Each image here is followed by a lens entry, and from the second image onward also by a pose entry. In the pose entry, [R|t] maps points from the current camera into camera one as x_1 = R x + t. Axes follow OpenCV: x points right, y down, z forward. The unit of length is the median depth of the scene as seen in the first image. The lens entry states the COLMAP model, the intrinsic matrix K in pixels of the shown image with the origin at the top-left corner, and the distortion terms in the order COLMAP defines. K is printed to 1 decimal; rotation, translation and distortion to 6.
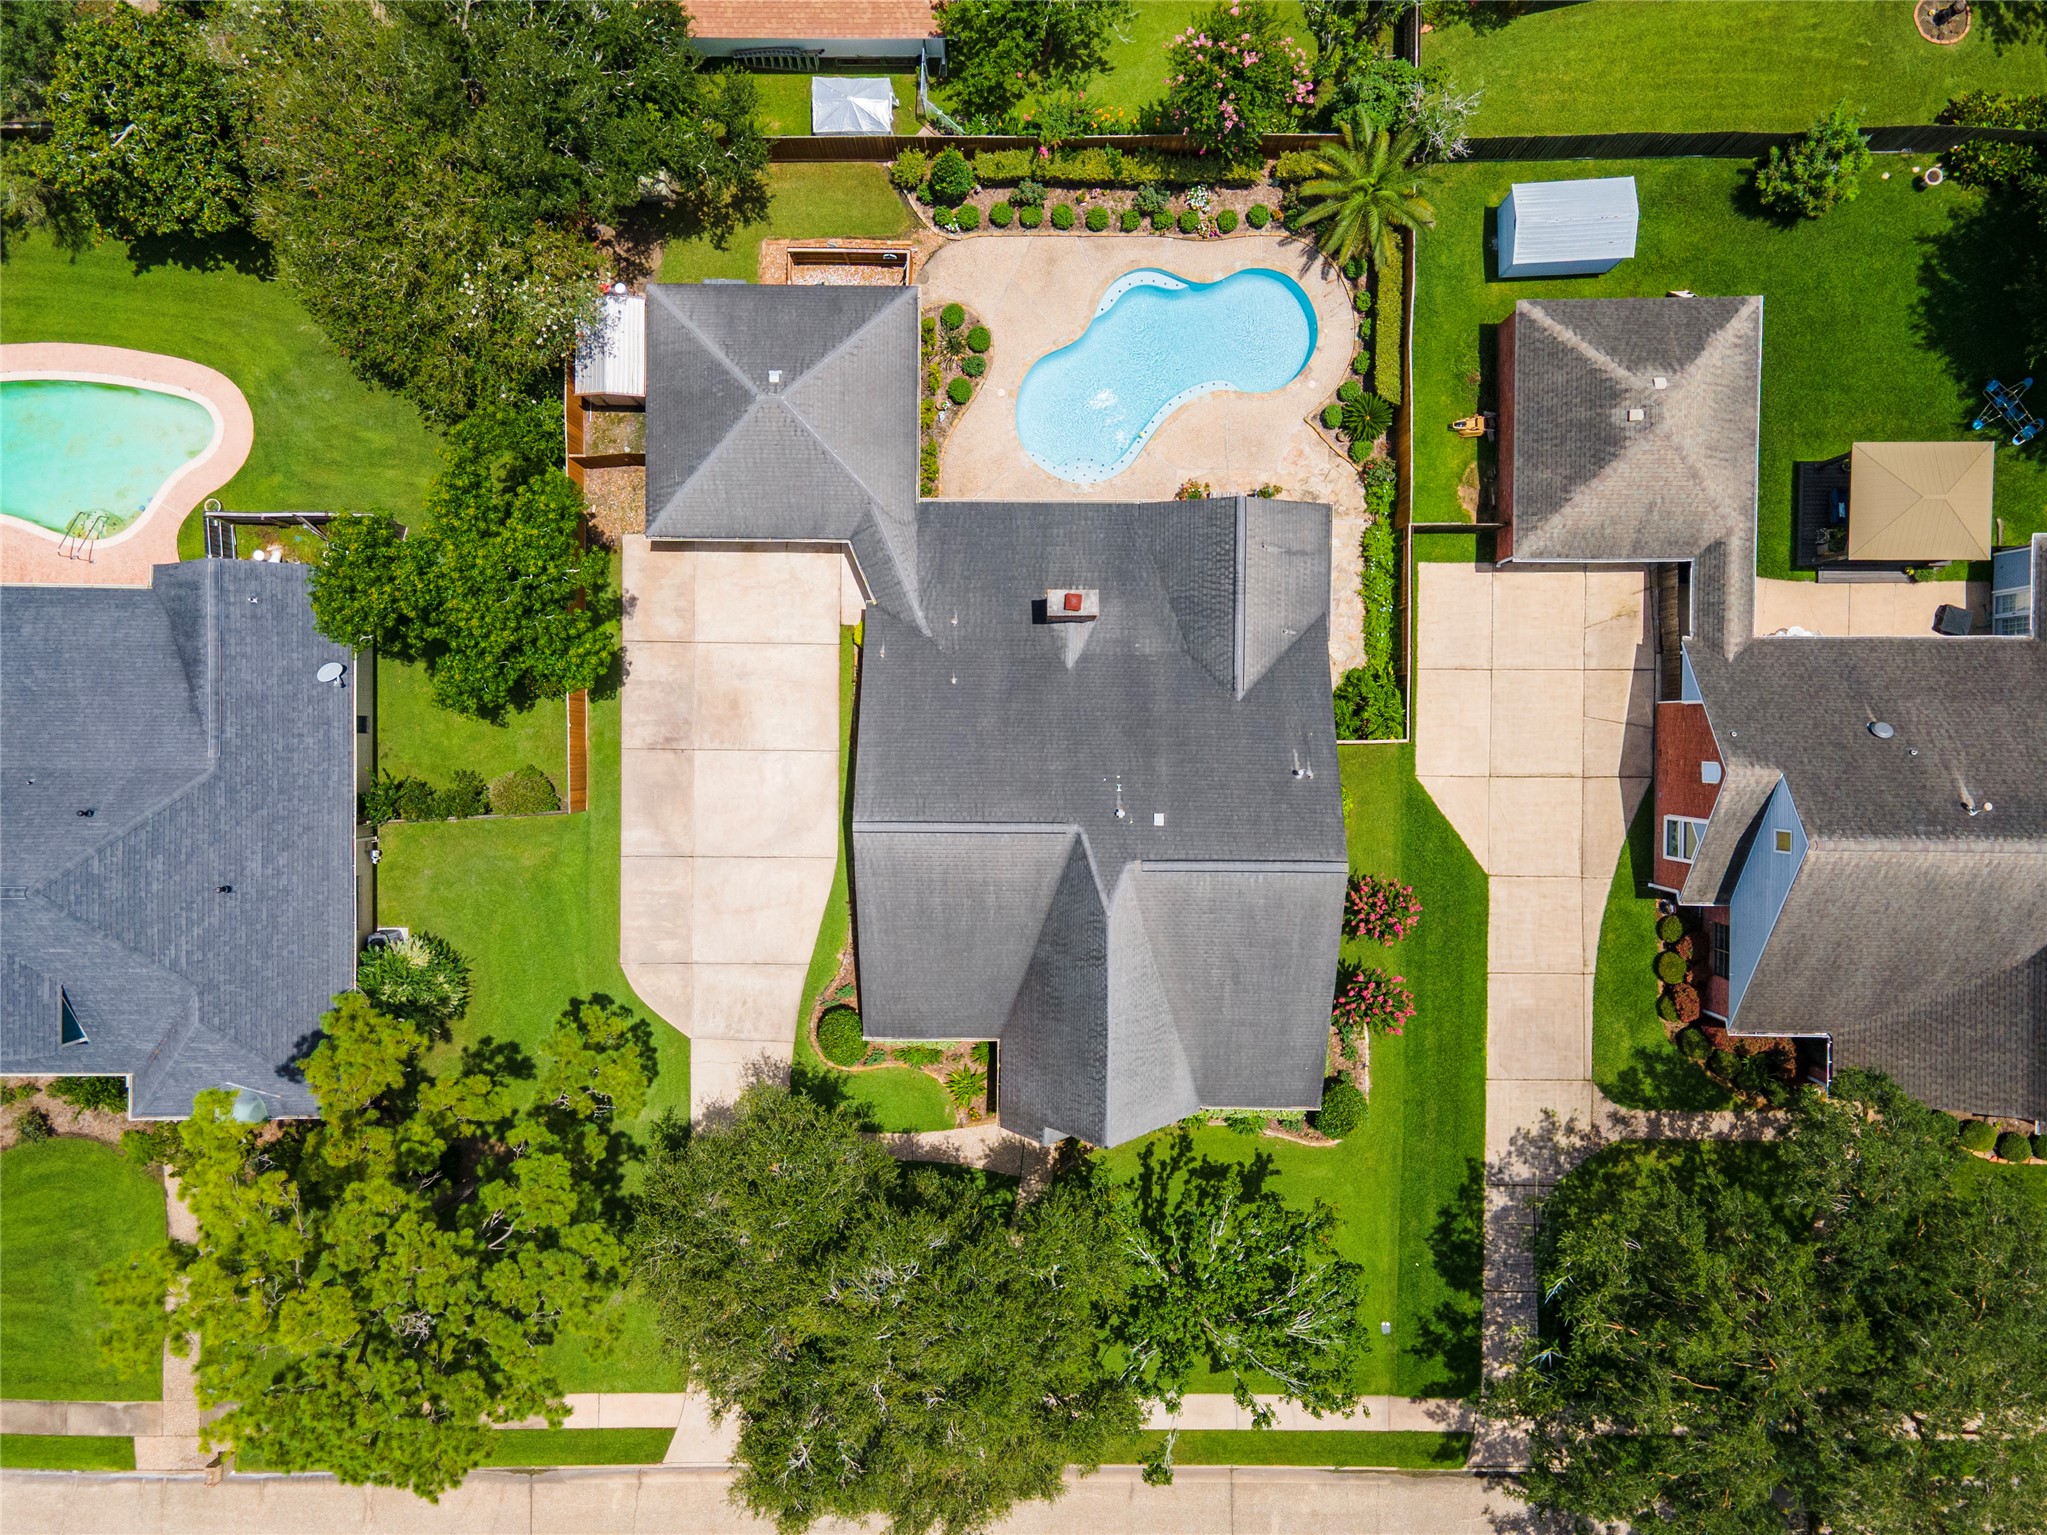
lens RADIAL K [[1447.4, 0, 1023.5], [0, 1447.4, 767.5], [0, 0, 1]] dist [-0.002676, -0.000792]
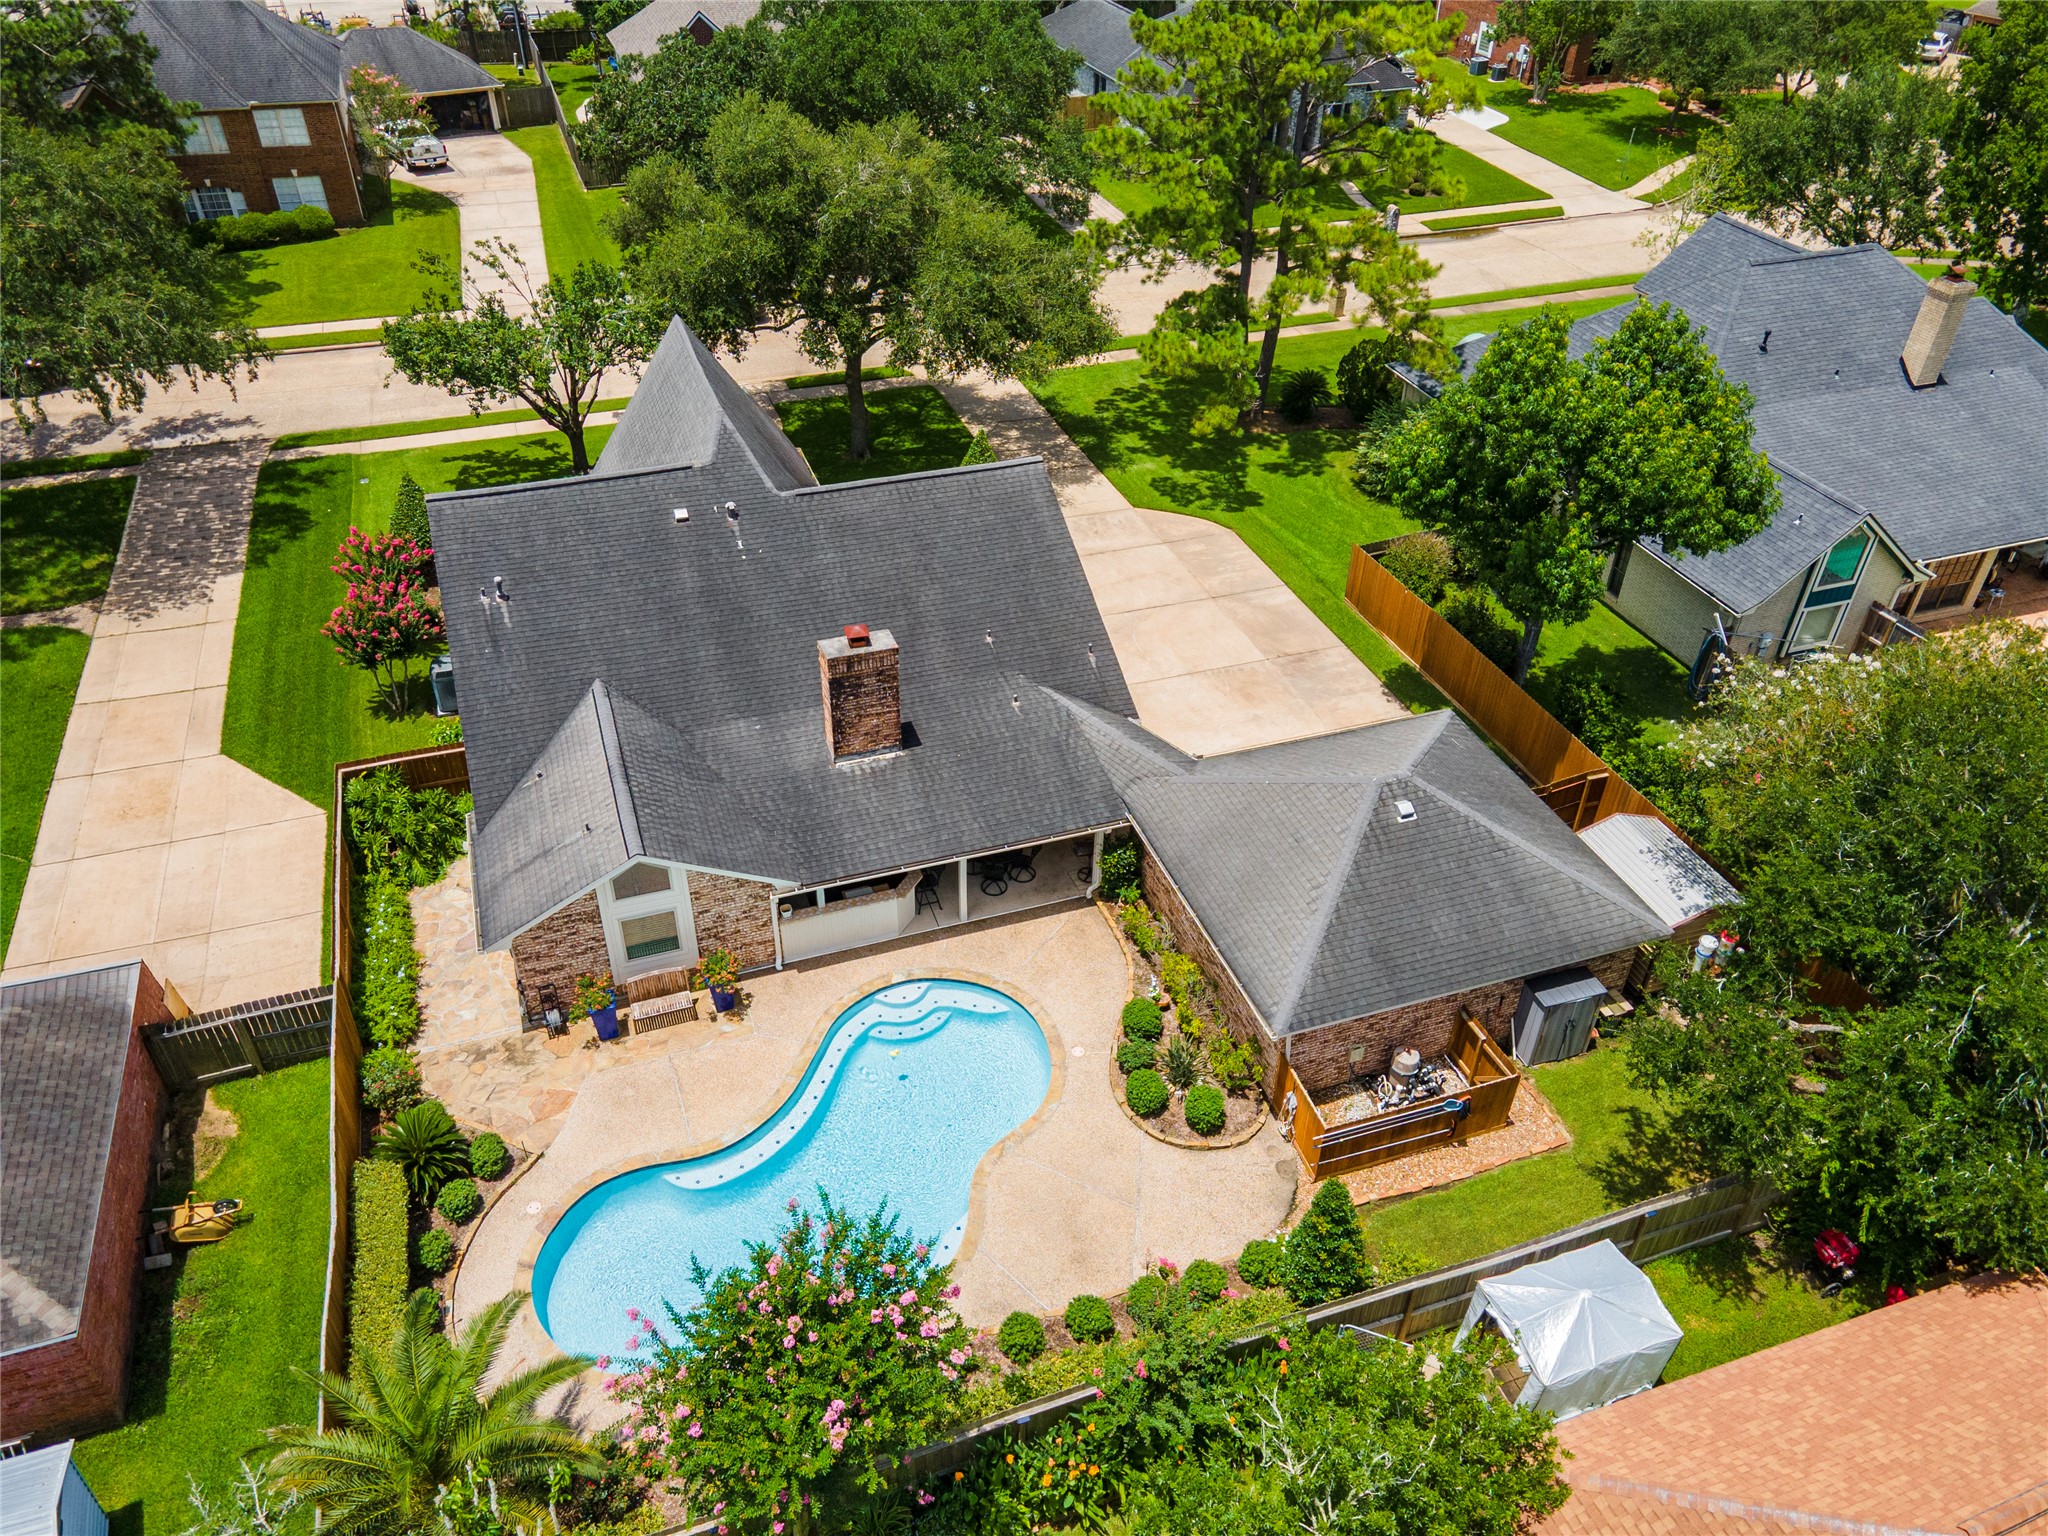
lens RADIAL K [[1442.9, 0, 1024.0], [0, 1442.9, 768.0], [0, 0, 1]] dist [0.040484, 0.000767]
pose [[-0.940306, 0.201557, -0.274225, 0.144953], [-0.339856, -0.598664, 0.725327, -0.612205], [-0.017974, 0.775226, 0.631428, 0.539191]]
